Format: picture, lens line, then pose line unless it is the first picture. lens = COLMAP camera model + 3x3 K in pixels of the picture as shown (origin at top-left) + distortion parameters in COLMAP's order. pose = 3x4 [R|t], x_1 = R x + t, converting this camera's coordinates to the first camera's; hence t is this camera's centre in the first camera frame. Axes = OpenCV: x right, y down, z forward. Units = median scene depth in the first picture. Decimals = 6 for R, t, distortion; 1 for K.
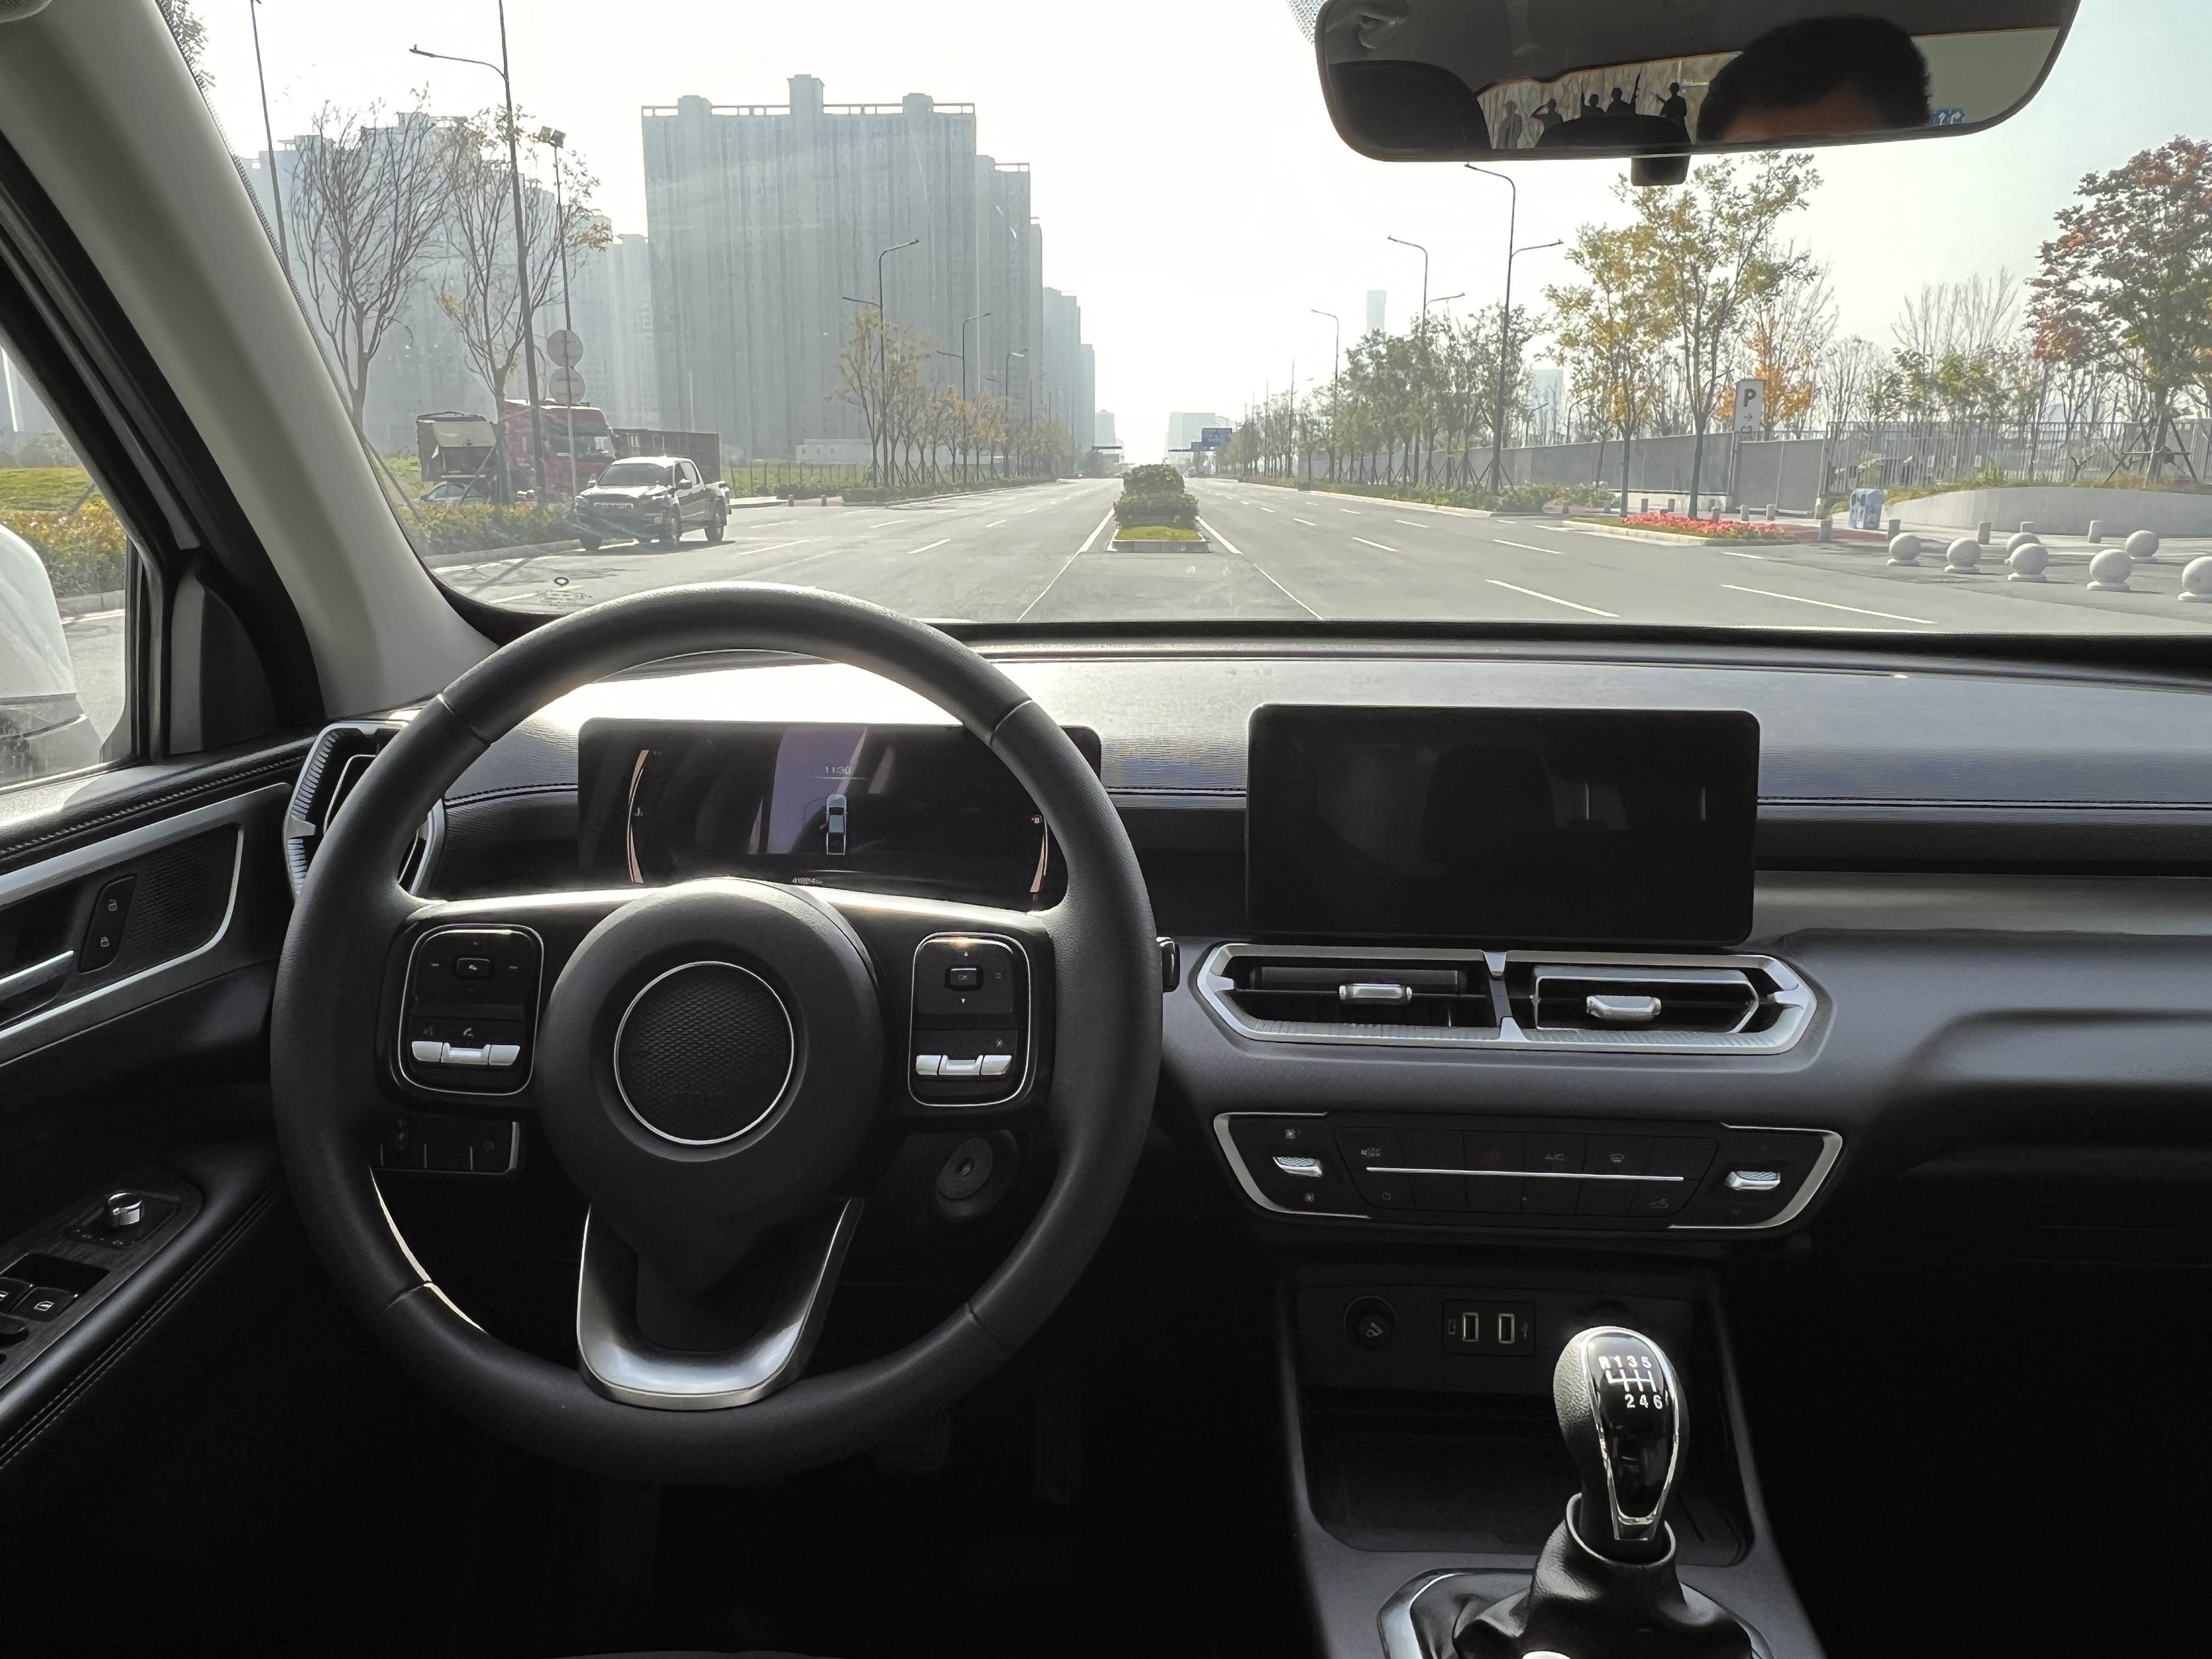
lens RADIAL K [[1547.6, 0, 1074.2], [0, 1547.6, 862.0], [0, 0, 1]] dist [-0.009523, -0.002833]
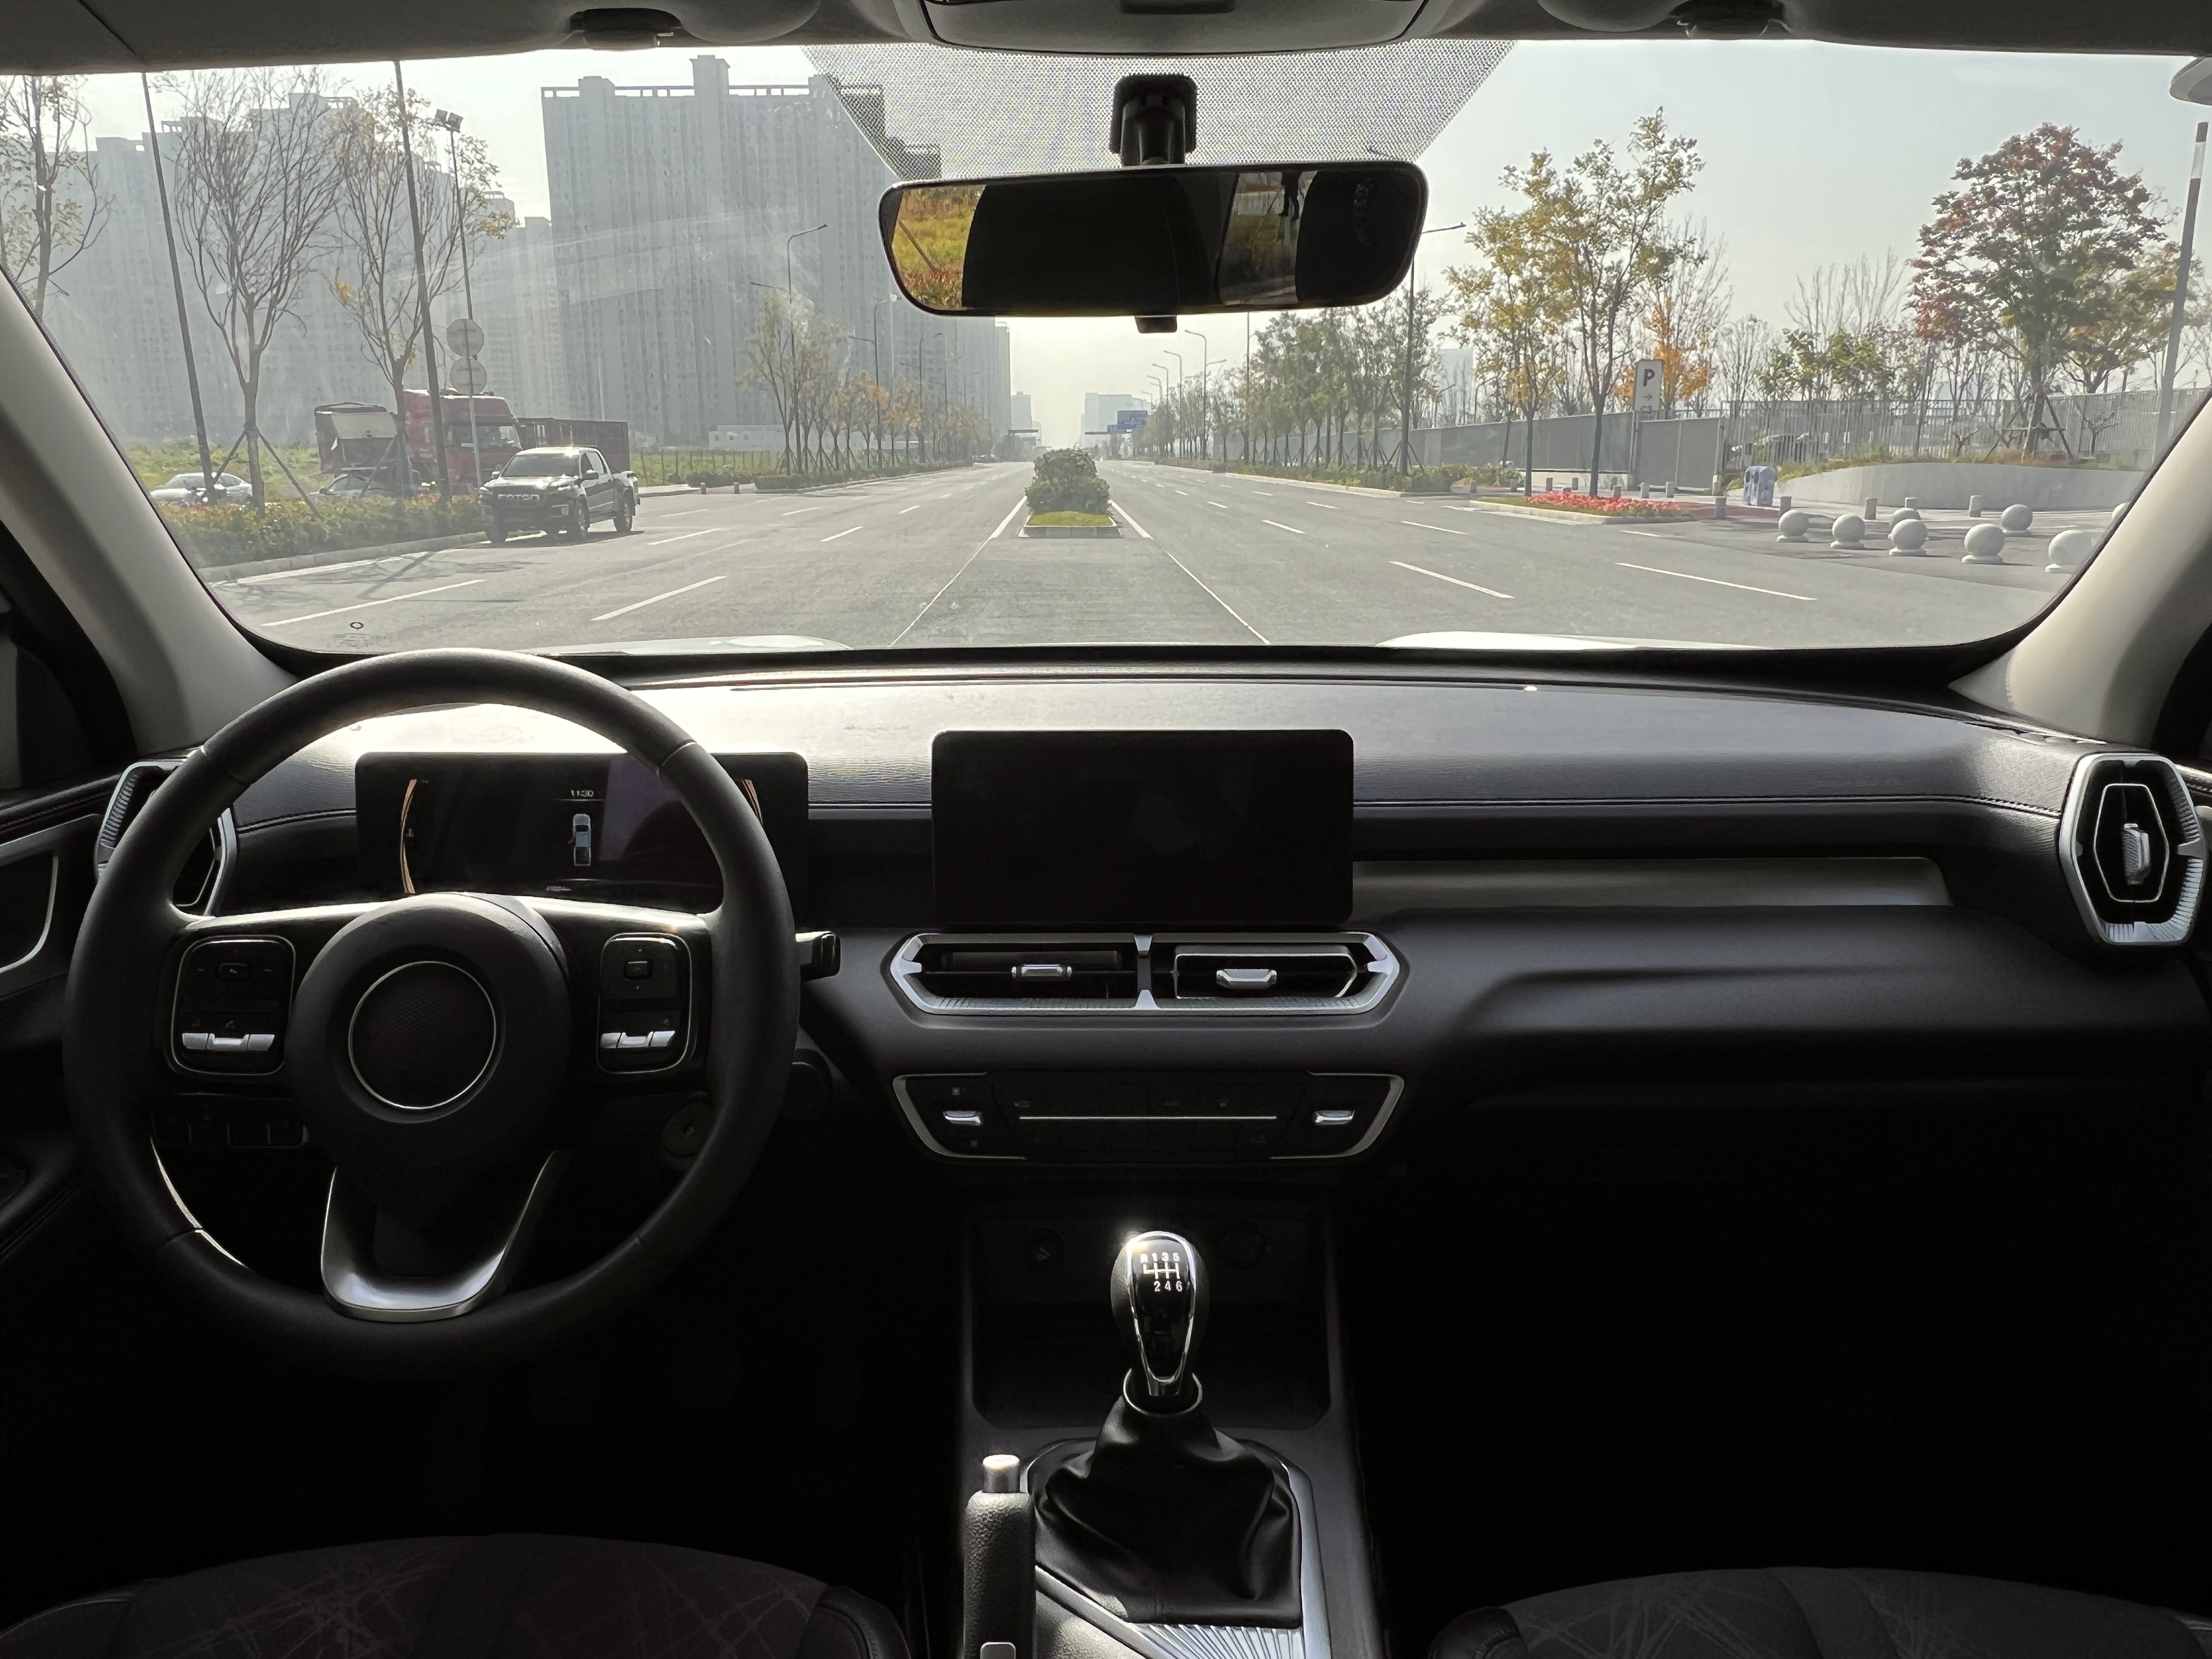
lens RADIAL K [[1549.0, 0, 1079.7], [0, 1549.0, 855.8], [0, 0, 1]] dist [-0.011054, -0.003174]
pose [[0.998468, -0.023123, 0.050270, 0.004608], [0.022797, 0.999715, 0.007045, -0.000335], [-0.050418, -0.005889, 0.998711, -0.005240]]
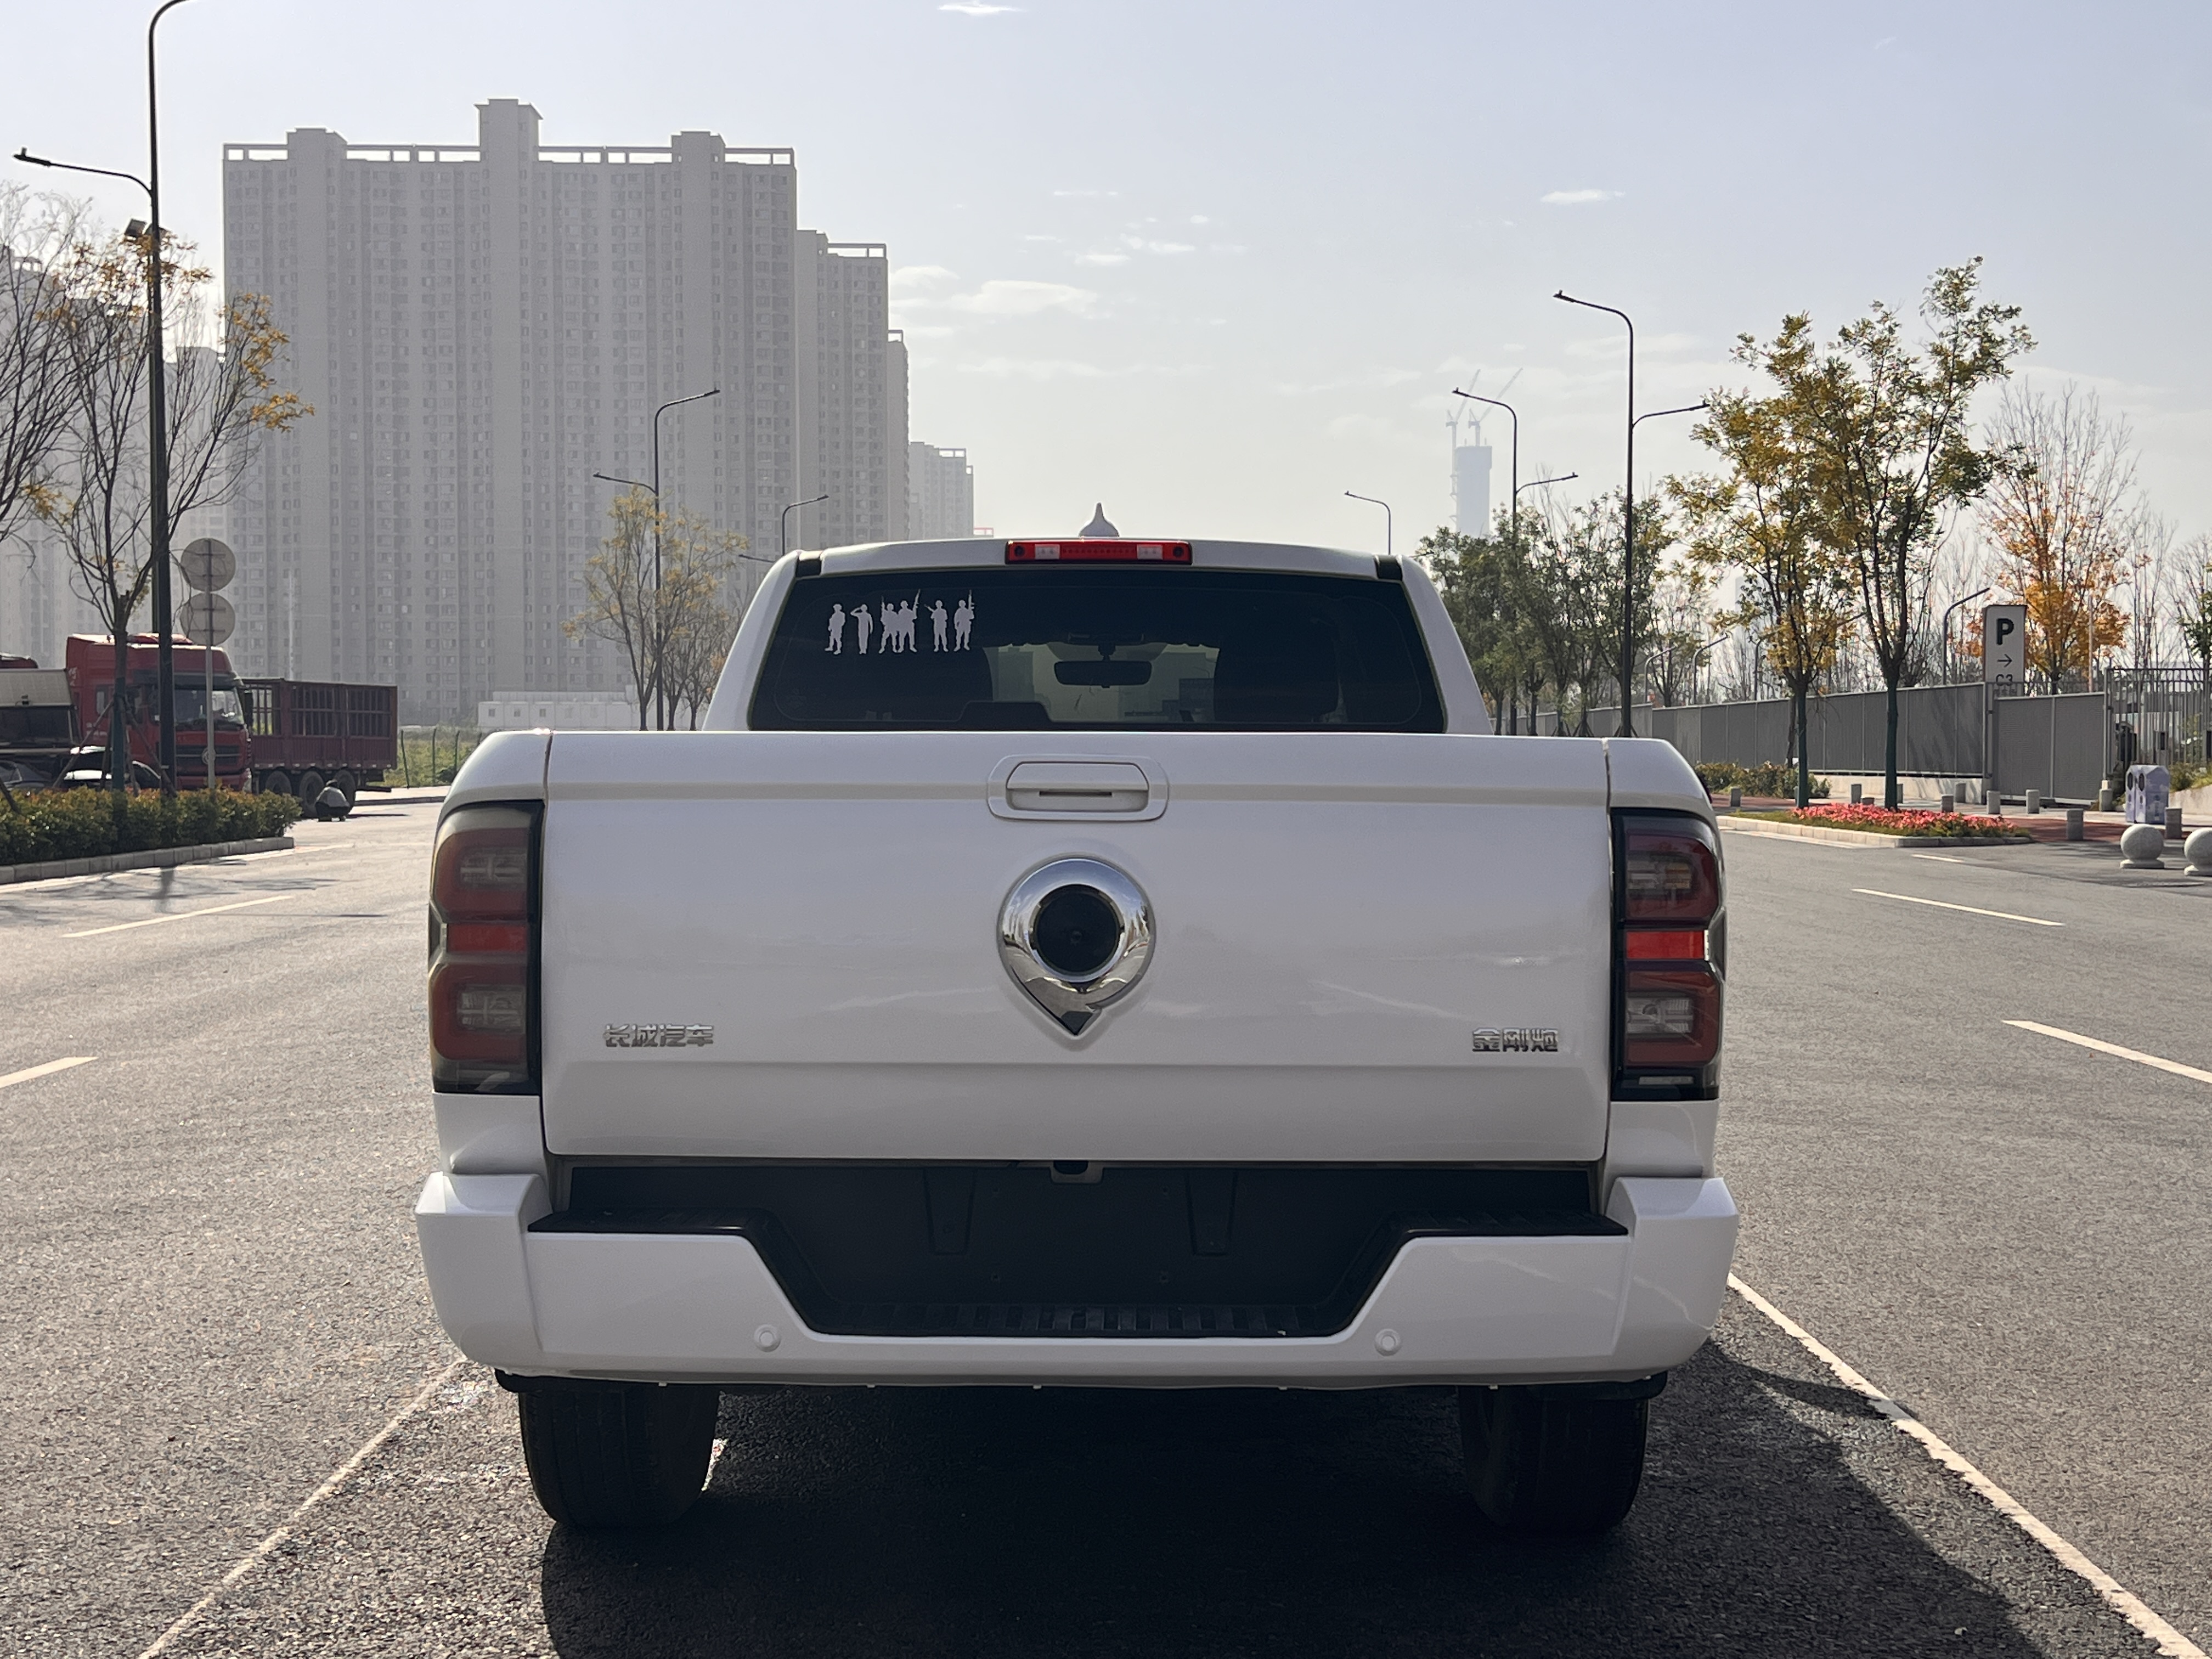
lens RADIAL K [[2863.5, 0, 1106.0], [0, 2863.5, 829.5], [0, 0, 1]] dist [0.033385, -0.034588]
pose [[0.998707, -0.002834, 0.050765, -0.004651], [0.013770, 0.976207, -0.216403, 0.052994], [-0.048943, 0.216822, 0.974983, -0.204483]]
